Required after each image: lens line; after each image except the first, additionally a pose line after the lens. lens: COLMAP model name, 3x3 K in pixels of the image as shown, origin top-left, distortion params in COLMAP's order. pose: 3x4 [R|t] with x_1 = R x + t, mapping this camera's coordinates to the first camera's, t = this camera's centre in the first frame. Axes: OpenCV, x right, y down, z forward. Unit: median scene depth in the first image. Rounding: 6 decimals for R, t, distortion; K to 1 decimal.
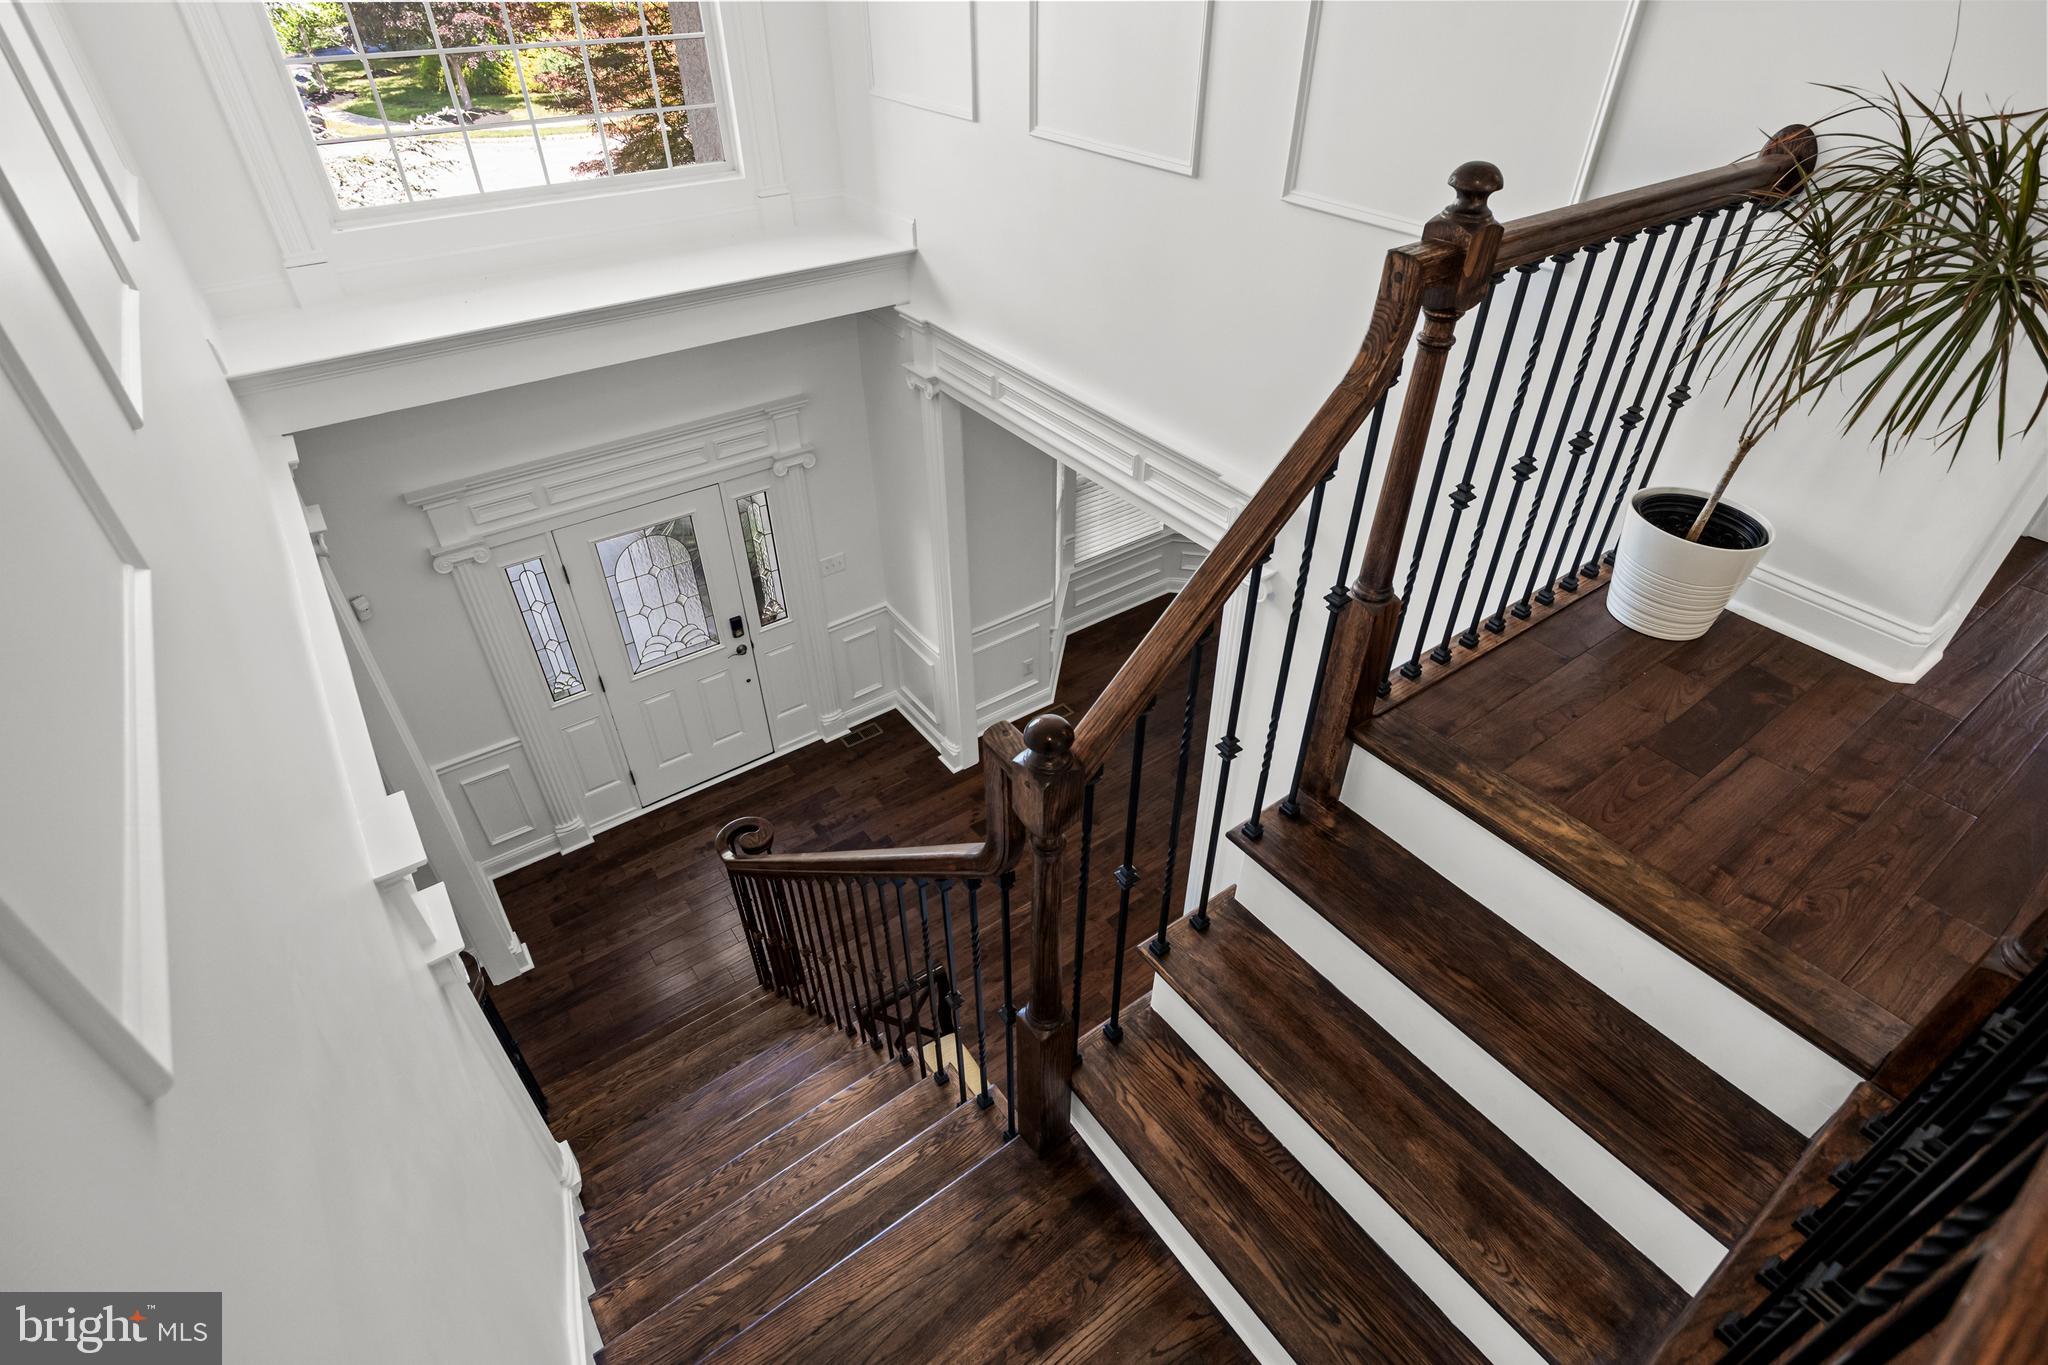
lens RADIAL K [[993.0, 0, 1029.4], [0, 993.0, 681.3], [0, 0, 1]] dist [-0.017770, 0.000168]
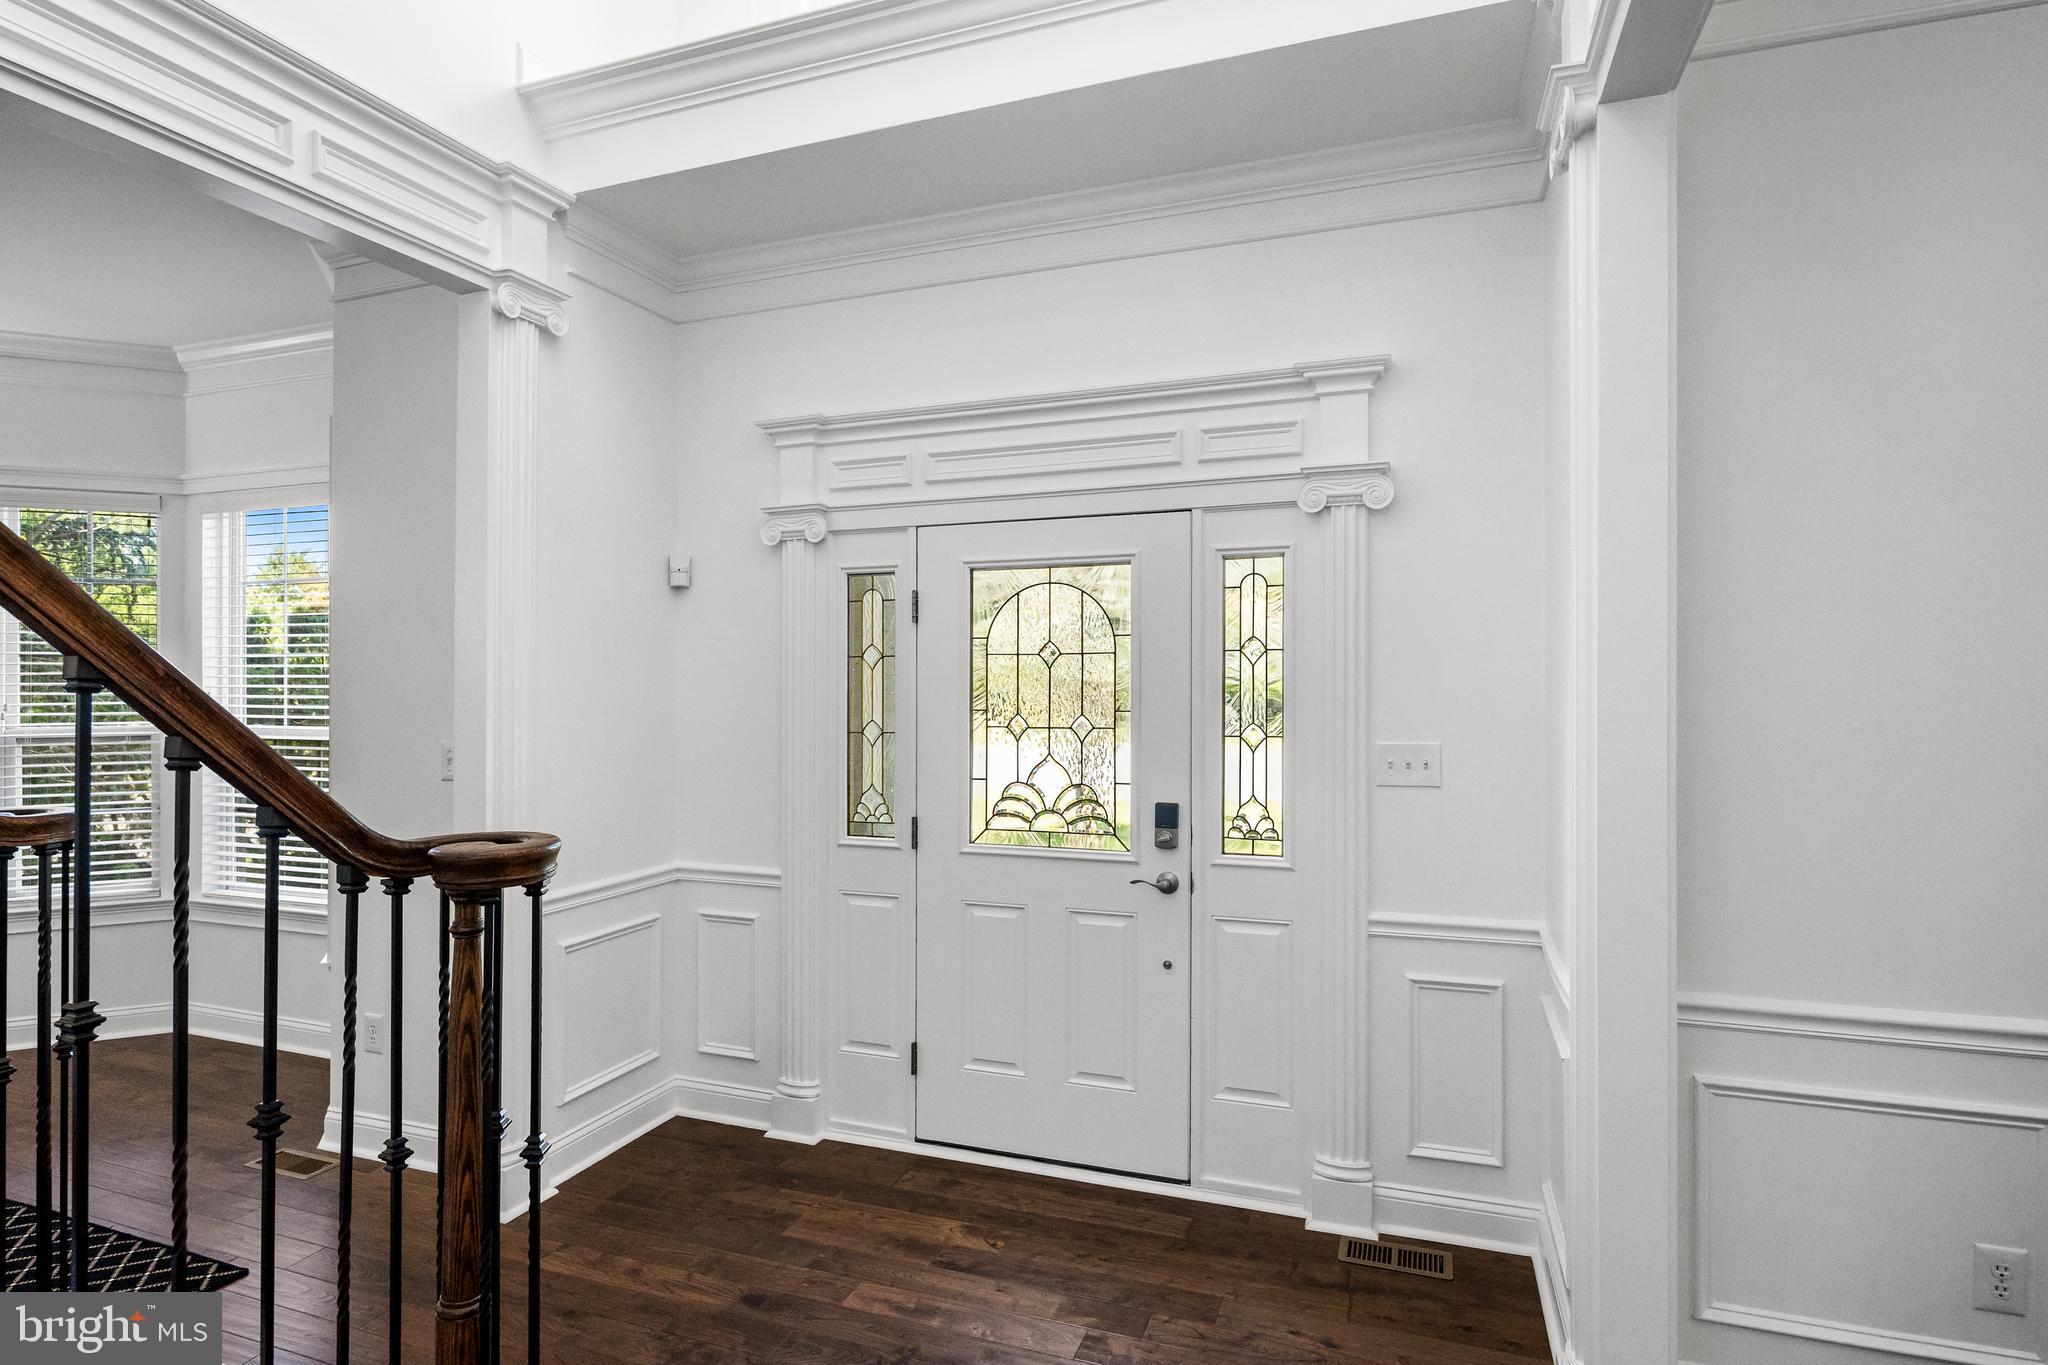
lens RADIAL K [[1054.8, 0, 1023.5], [0, 1054.8, 683.6], [0, 0, 1]] dist [-0.006842, -0.000169]
pose [[0.557161, 0.004686, -0.830391, 0.093613], [-0.508147, 0.792825, -0.336474, 0.098224], [0.656778, 0.609431, 0.444113, 0.671853]]
